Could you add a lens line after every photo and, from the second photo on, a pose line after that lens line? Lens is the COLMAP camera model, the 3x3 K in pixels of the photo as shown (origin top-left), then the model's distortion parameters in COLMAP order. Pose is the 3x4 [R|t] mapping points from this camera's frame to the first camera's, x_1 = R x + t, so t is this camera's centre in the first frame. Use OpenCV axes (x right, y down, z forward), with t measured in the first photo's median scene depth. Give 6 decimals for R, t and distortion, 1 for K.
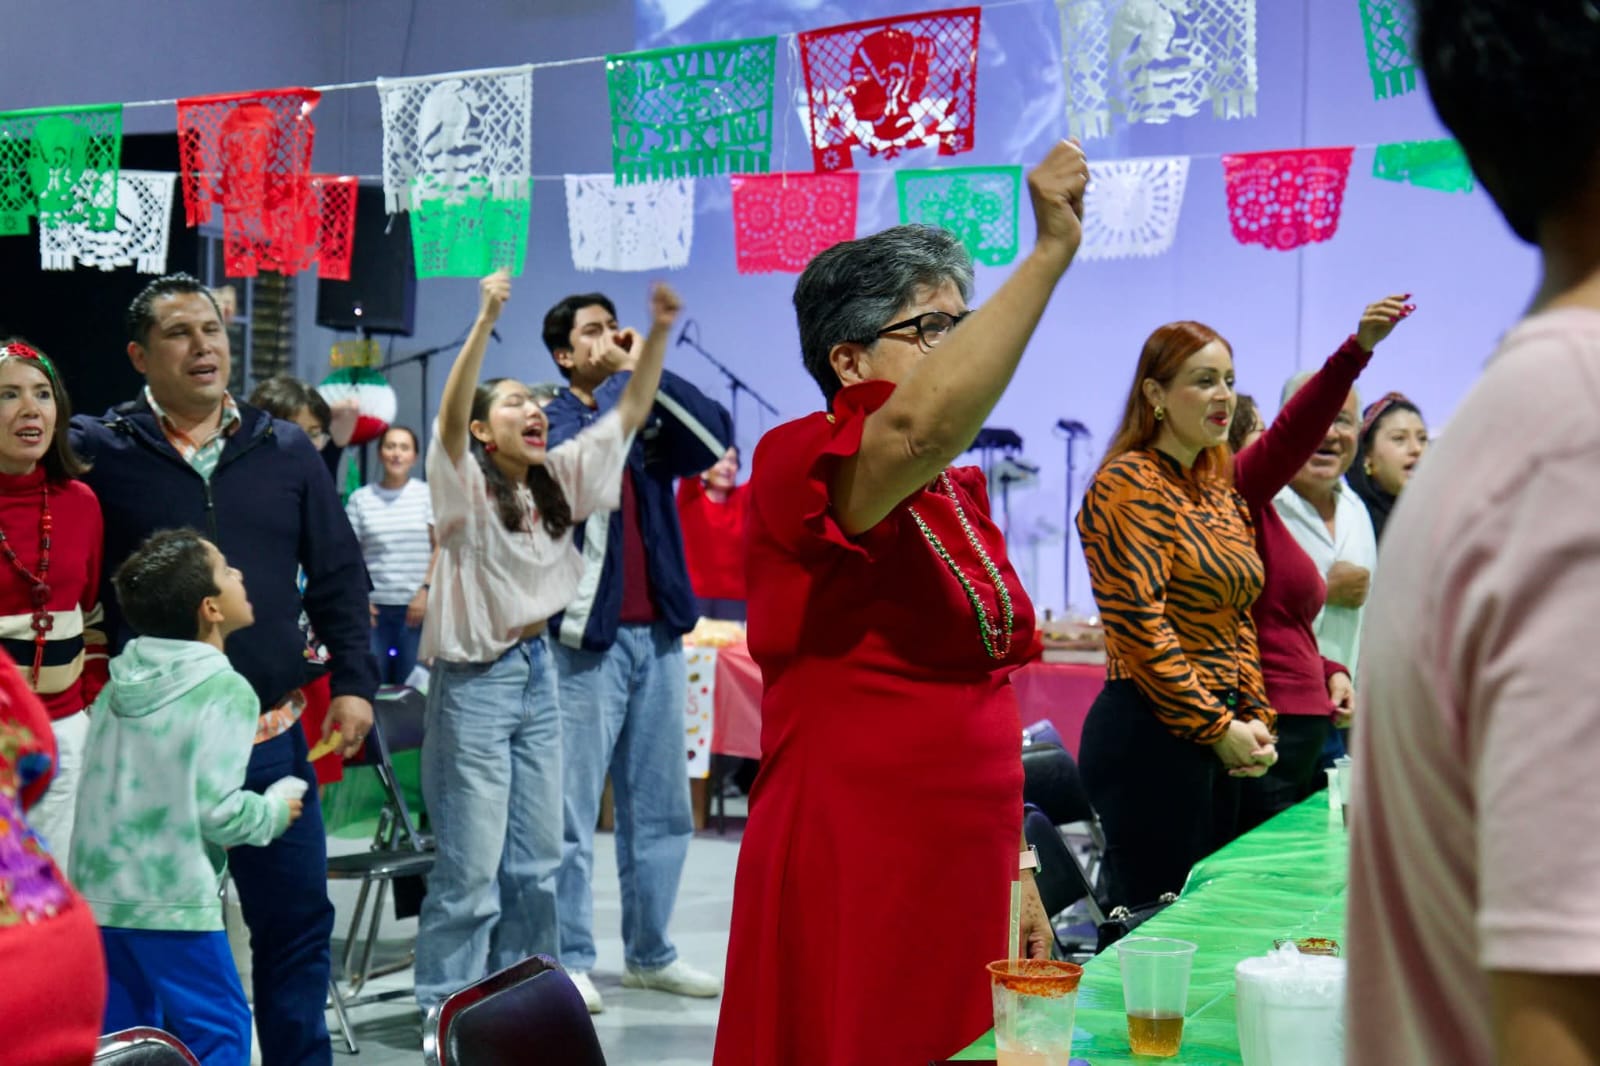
lens RADIAL K [[2814.3, 0, 800.2], [0, 2814.3, 533.1], [0, 0, 1]] dist [0.073302, -0.259914]
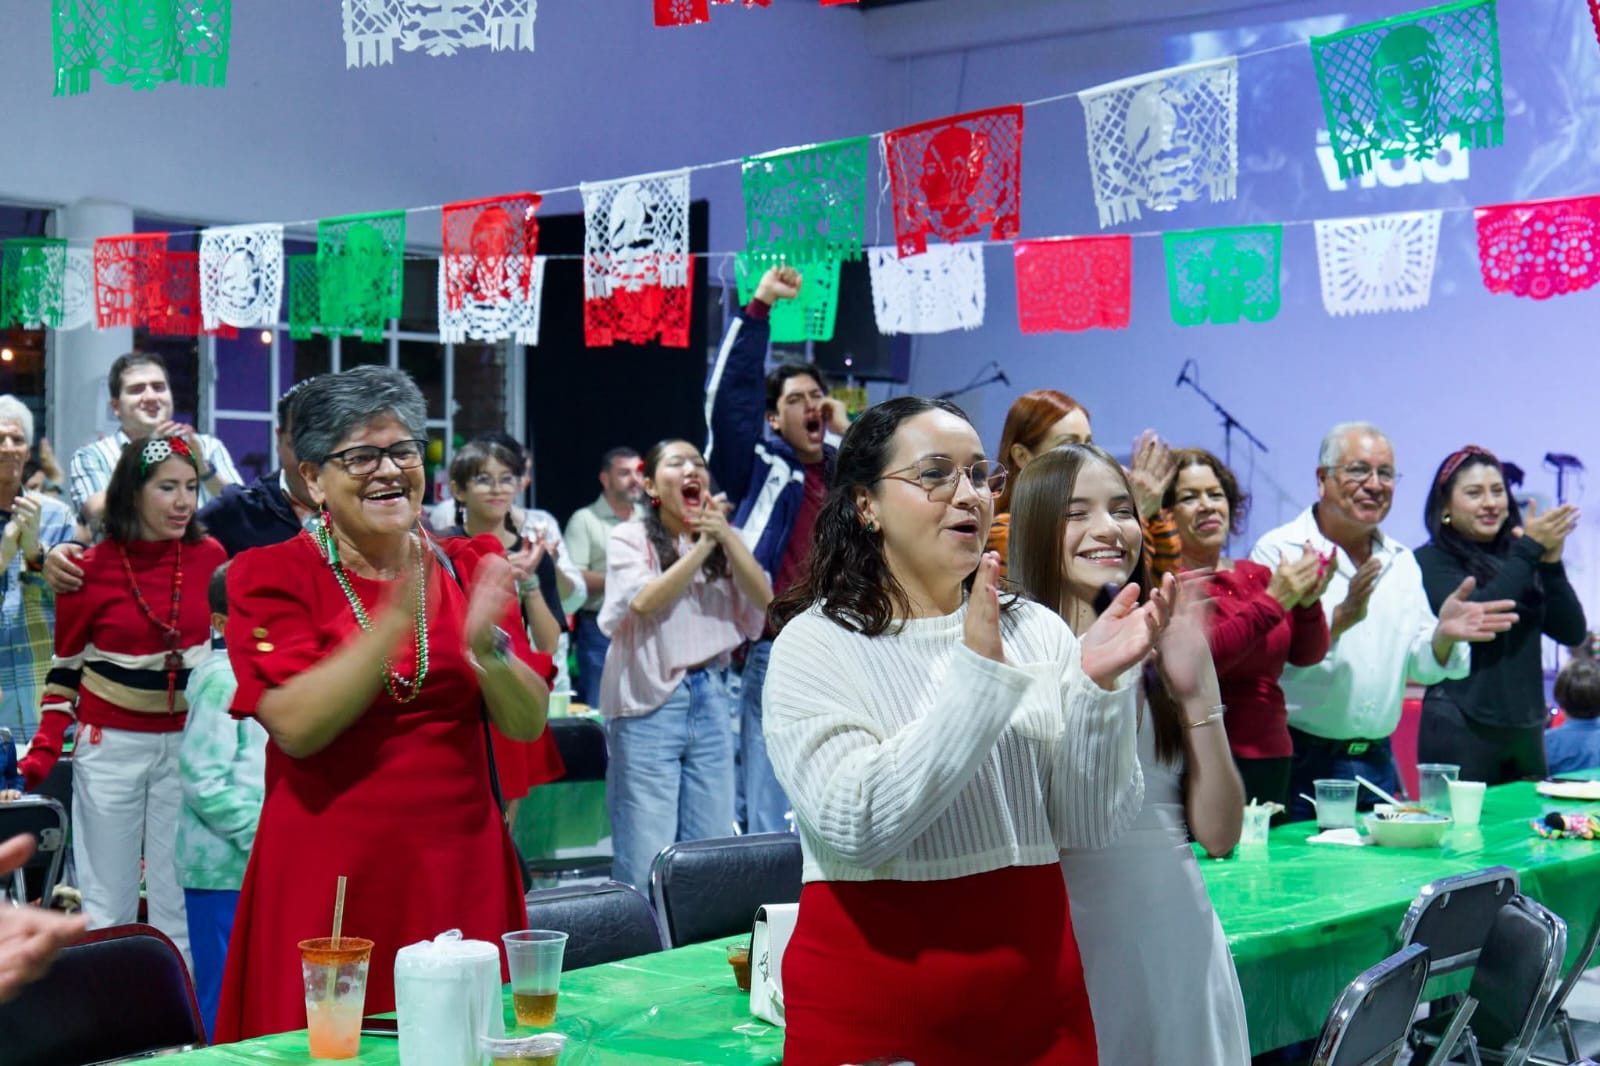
lens RADIAL K [[2814.3, 0, 800.2], [0, 2814.3, 533.1], [0, 0, 1]] dist [0.073302, -0.259914]
pose [[0.950080, -0.000006, -0.312006, 0.296471], [-0.001837, 0.999983, -0.005613, -0.011584], [0.312001, 0.005906, 0.950063, -0.066928]]
